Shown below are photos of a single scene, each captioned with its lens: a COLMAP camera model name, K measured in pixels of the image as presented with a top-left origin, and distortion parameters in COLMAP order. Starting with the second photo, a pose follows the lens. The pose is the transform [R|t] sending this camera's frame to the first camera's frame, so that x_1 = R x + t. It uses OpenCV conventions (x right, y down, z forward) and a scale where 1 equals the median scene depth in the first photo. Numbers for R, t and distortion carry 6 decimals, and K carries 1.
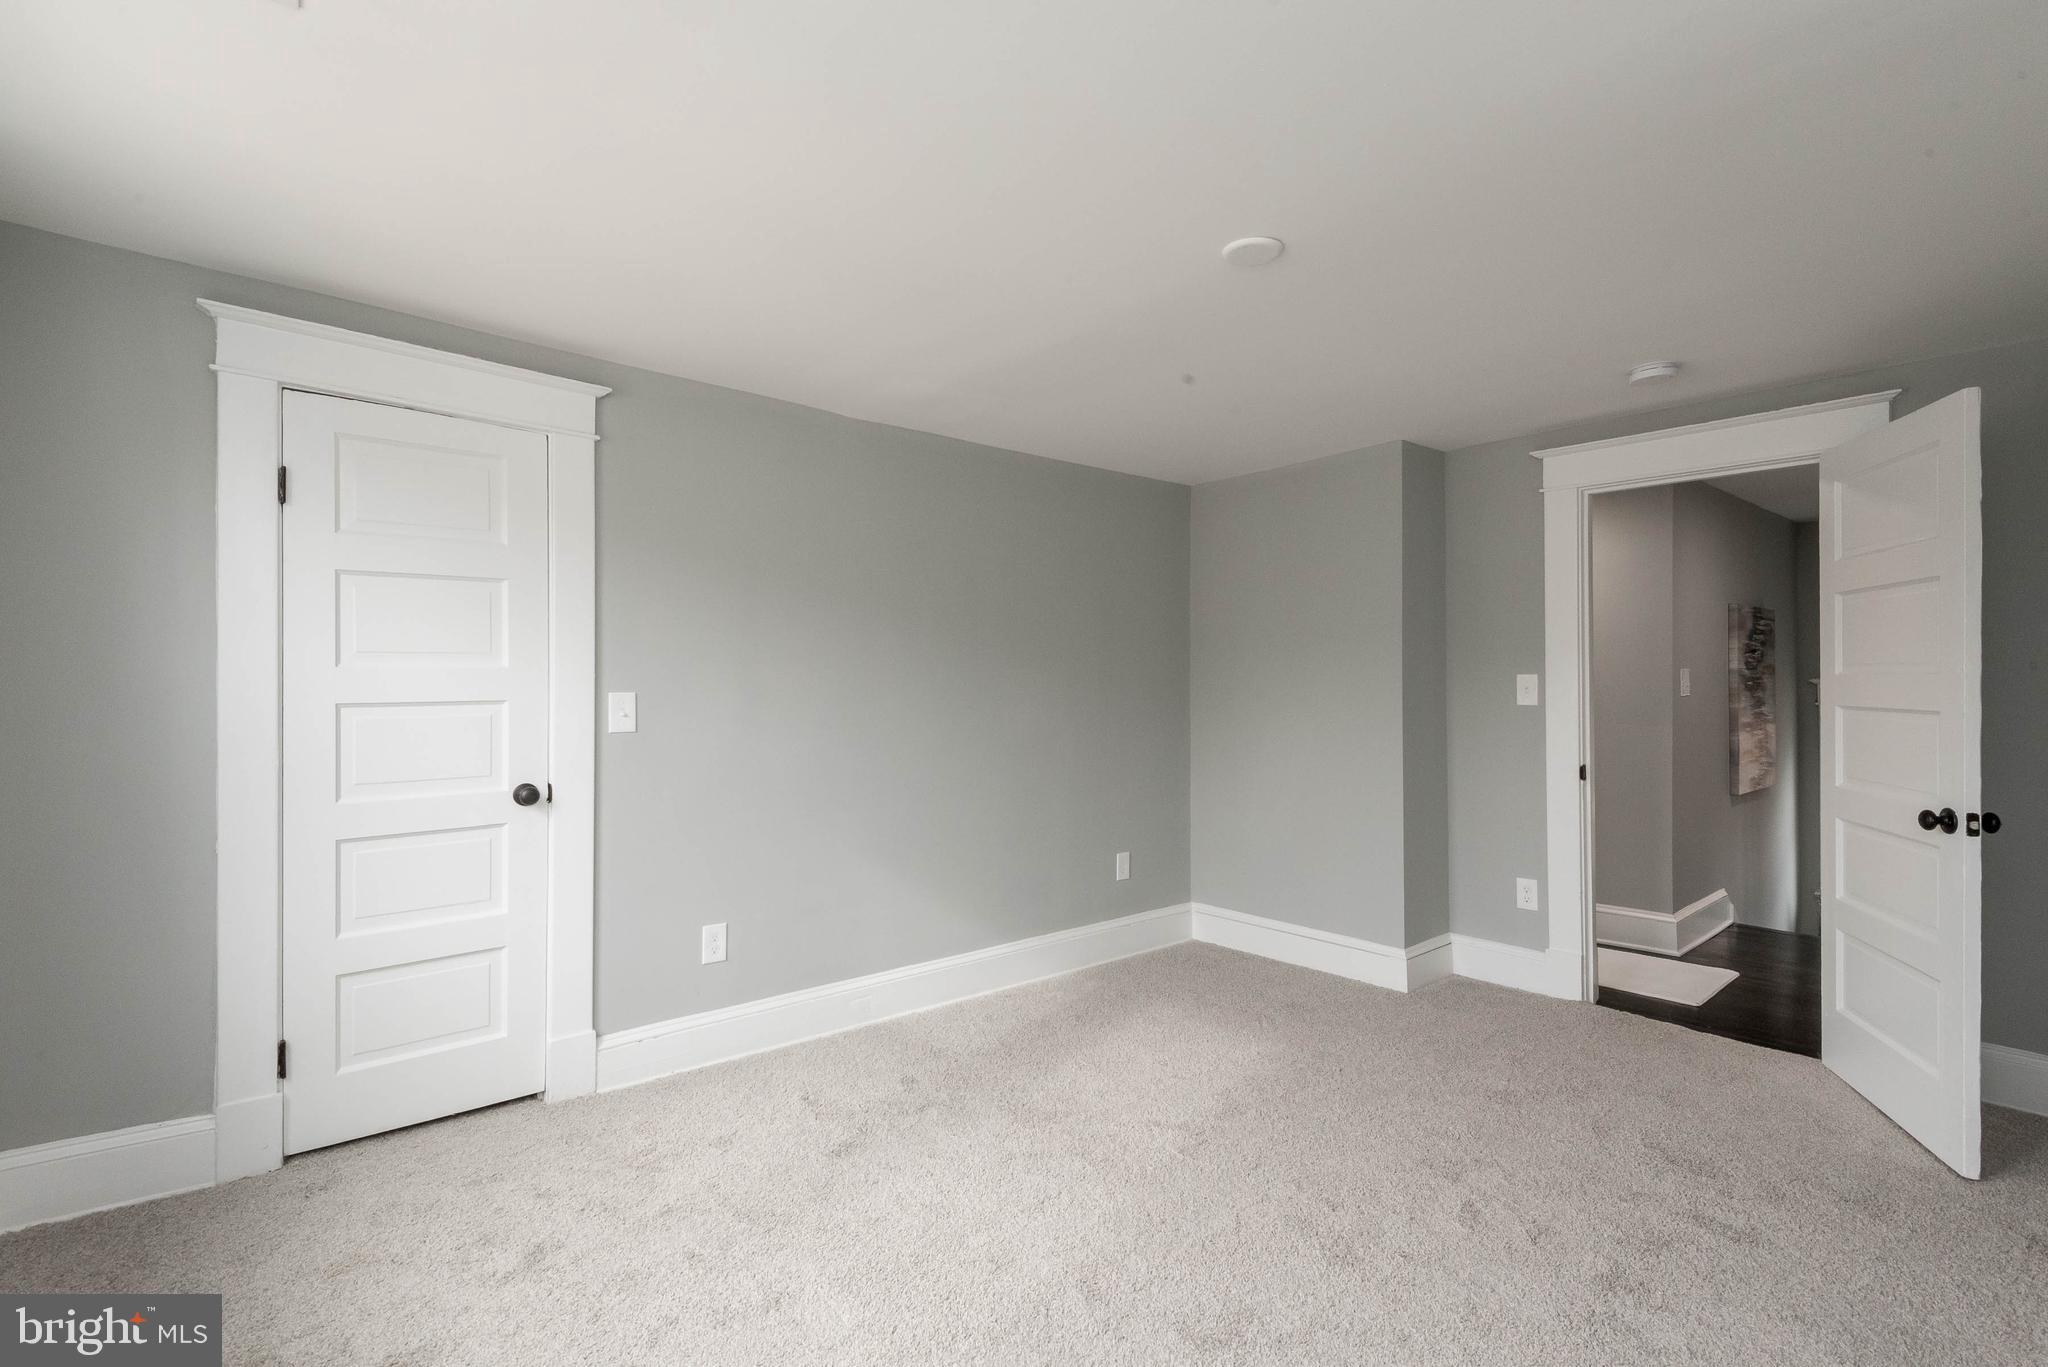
lens RADIAL K [[925.7, 0, 1024.0], [0, 925.7, 683.5], [0, 0, 1]] dist [0.000072, 0.000066]
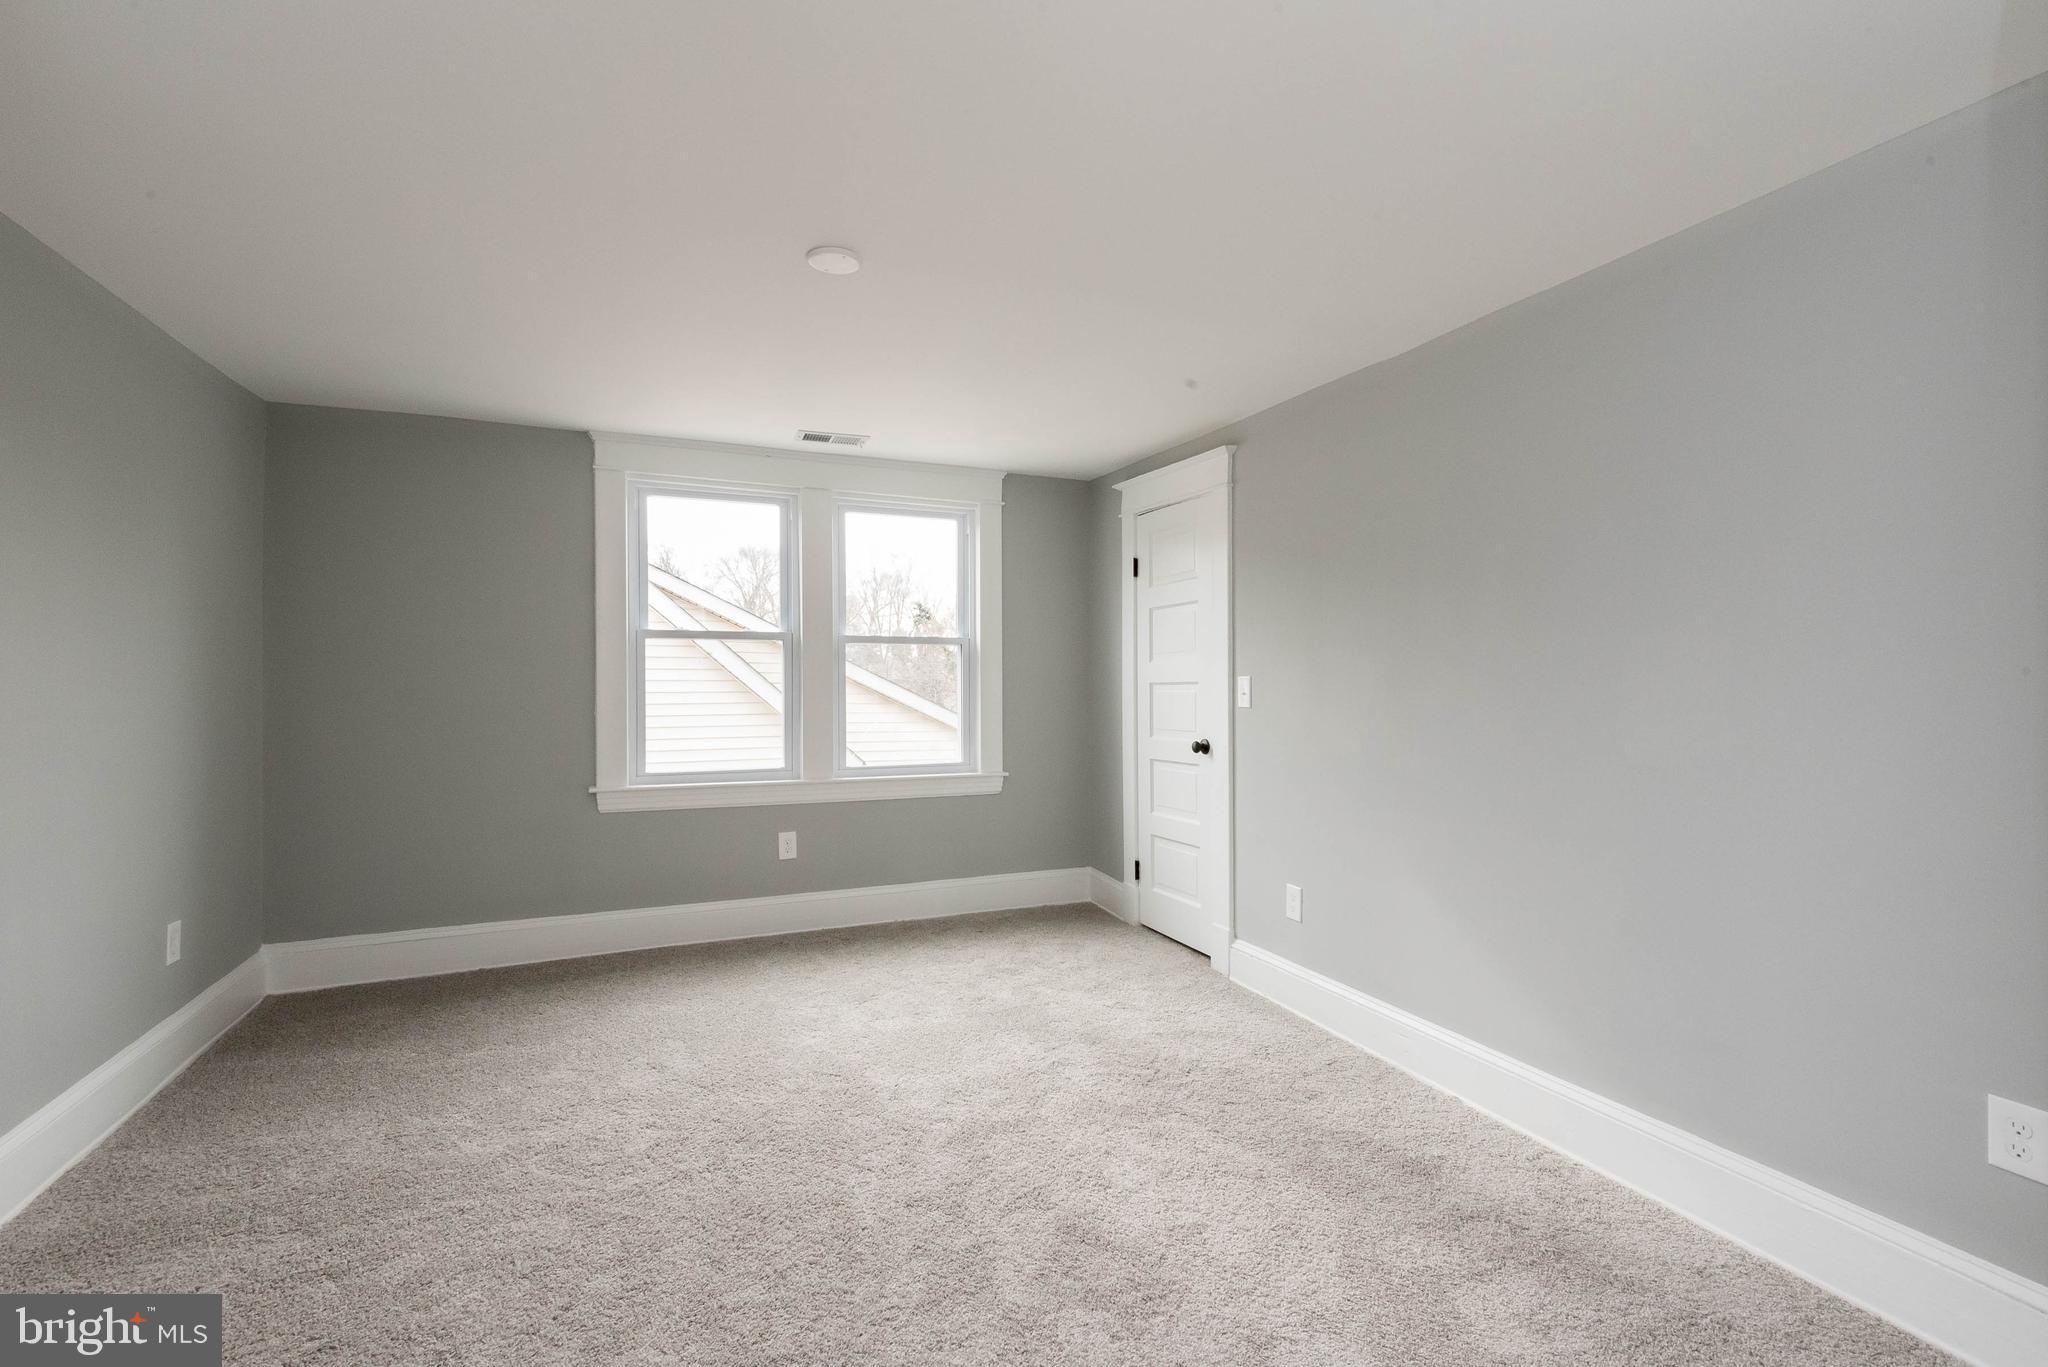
lens RADIAL K [[929.2, 0, 1026.3], [0, 929.2, 664.5], [0, 0, 1]] dist [0.000383, 0.000005]
pose [[-0.303696, -0.014256, -0.952662, 1.026350], [0.009869, 0.999787, -0.018107, 0.015742], [0.952718, -0.014901, -0.303491, 1.286006]]
